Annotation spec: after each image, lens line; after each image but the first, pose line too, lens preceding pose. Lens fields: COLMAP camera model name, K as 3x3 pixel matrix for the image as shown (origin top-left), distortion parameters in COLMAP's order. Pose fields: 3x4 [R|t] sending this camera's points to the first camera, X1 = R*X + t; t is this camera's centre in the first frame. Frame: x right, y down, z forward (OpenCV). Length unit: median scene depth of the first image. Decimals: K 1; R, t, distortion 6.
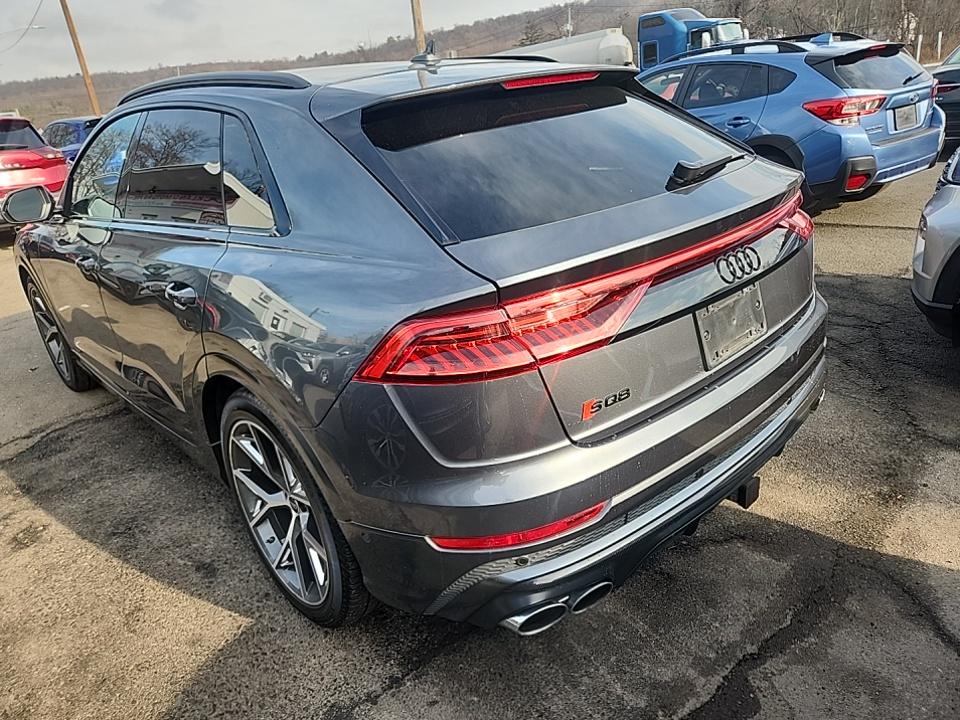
lens RADIAL K [[663.0, 0, 482.0], [0, 663.0, 340.1], [0, 0, 1]] dist [0.075307, -0.069933]
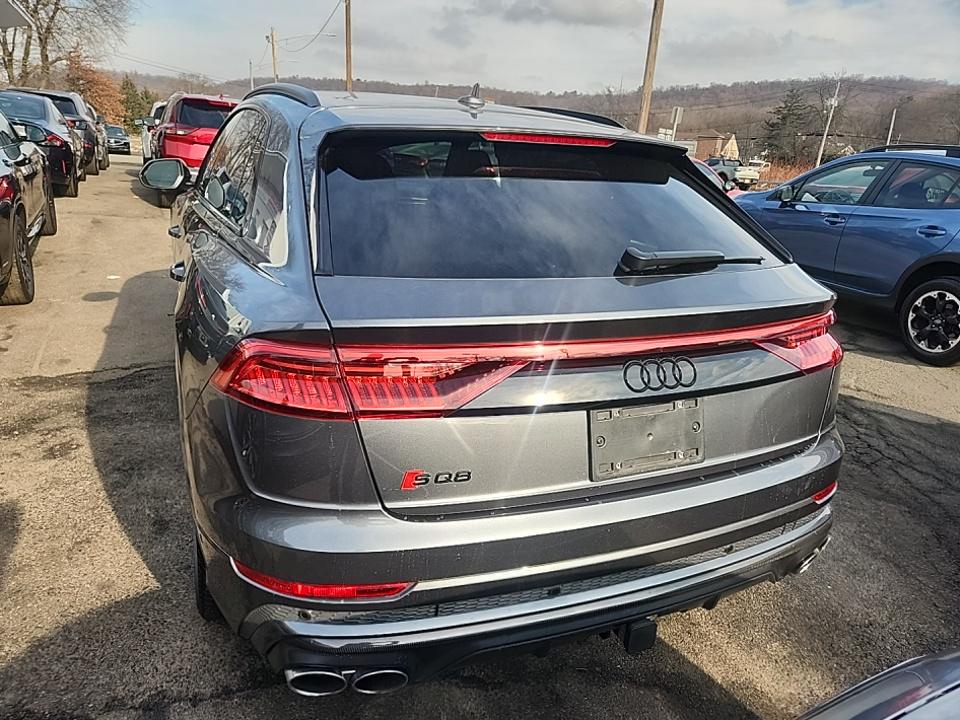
lens RADIAL K [[663.0, 0, 482.0], [0, 663.0, 340.1], [0, 0, 1]] dist [0.075307, -0.069933]
pose [[0.933137, 0.244846, -0.263261, 0.376065], [-0.259120, 0.965630, -0.020373, -0.075853], [0.249224, 0.087227, 0.964510, 0.091883]]
